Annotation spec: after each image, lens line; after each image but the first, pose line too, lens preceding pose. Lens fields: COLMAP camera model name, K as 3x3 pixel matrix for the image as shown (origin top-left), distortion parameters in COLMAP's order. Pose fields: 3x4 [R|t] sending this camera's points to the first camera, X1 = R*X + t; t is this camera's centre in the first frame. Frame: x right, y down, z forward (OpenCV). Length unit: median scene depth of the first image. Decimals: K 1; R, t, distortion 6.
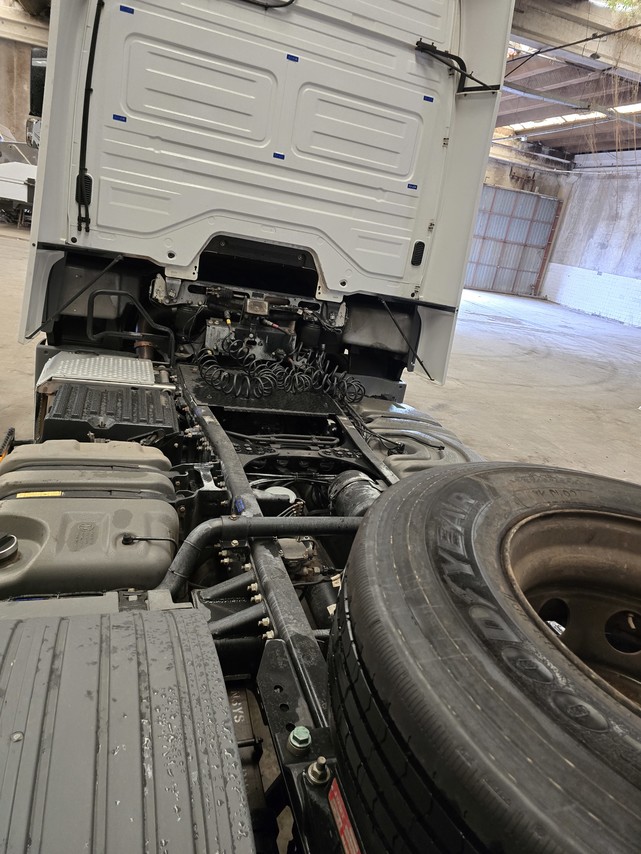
lens RADIAL K [[589.9, 0, 320.5], [0, 589.9, 427.0], [0, 0, 1]] dist [0.046072, -0.051685]
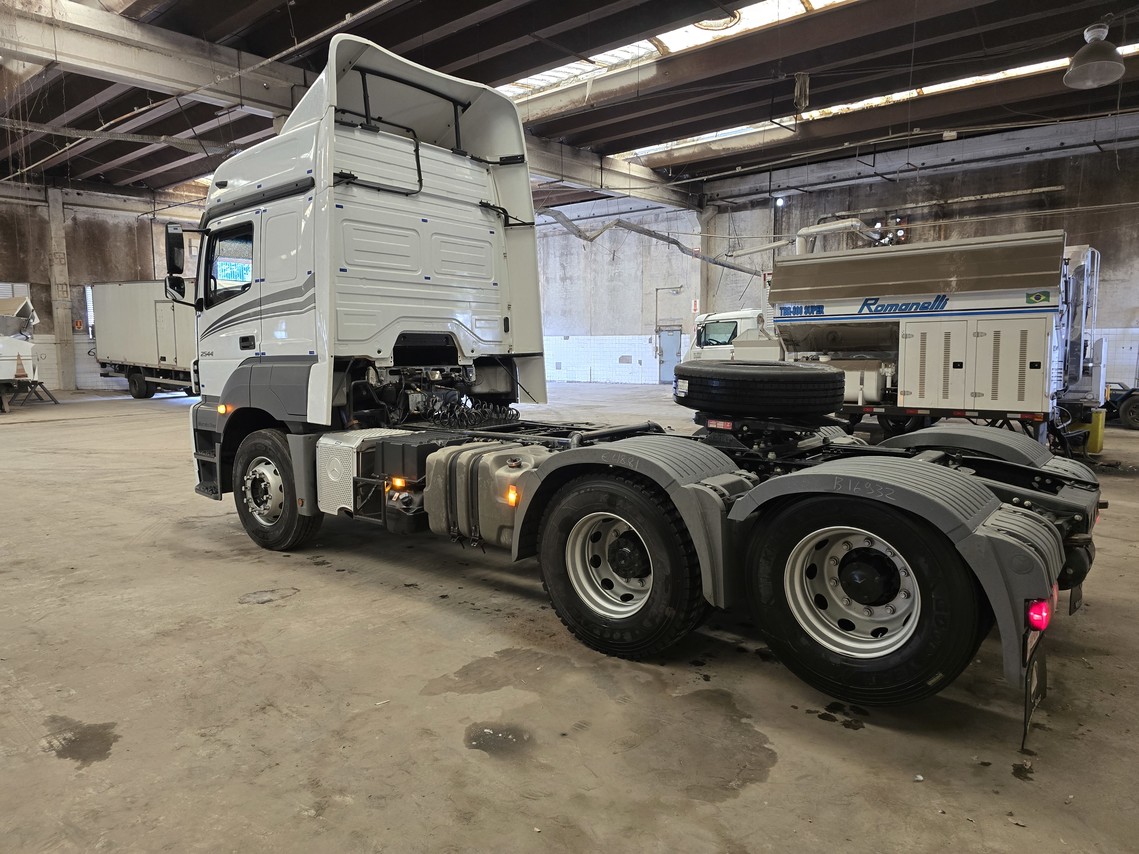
lens RADIAL K [[786.7, 0, 569.5], [0, 786.7, 427.0], [0, 0, 1]] dist [0.046072, -0.051685]
pose [[0.815547, -0.237584, 0.527672, -0.896636], [0.327923, 0.941041, -0.083120, 0.187359], [-0.476813, 0.240824, 0.845372, -0.771558]]
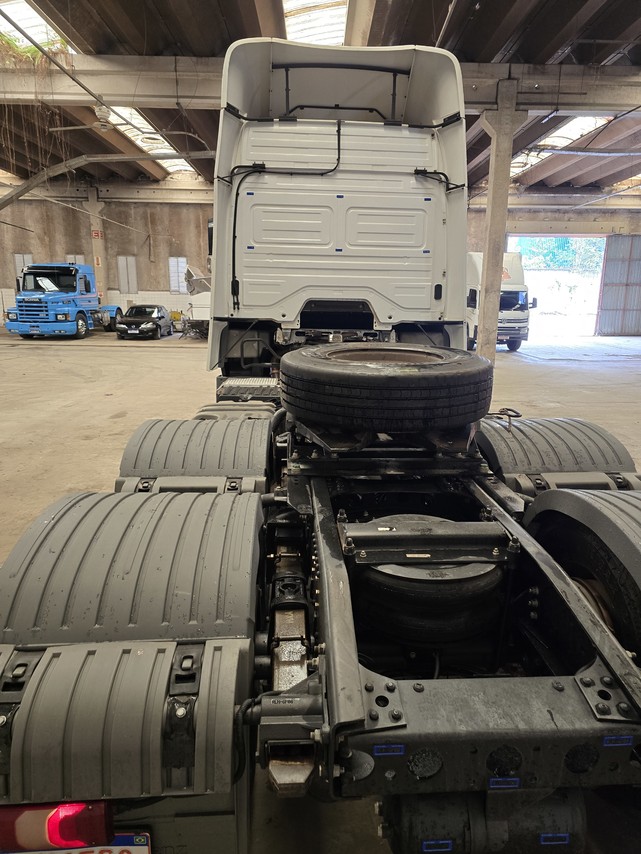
lens RADIAL K [[589.9, 0, 320.5], [0, 589.9, 427.0], [0, 0, 1]] dist [0.046072, -0.051685]
pose [[0.953962, -0.106233, -0.280484, 0.290337], [0.064773, 0.986074, -0.153173, 0.292289], [0.292850, 0.127953, 0.947558, -0.545000]]
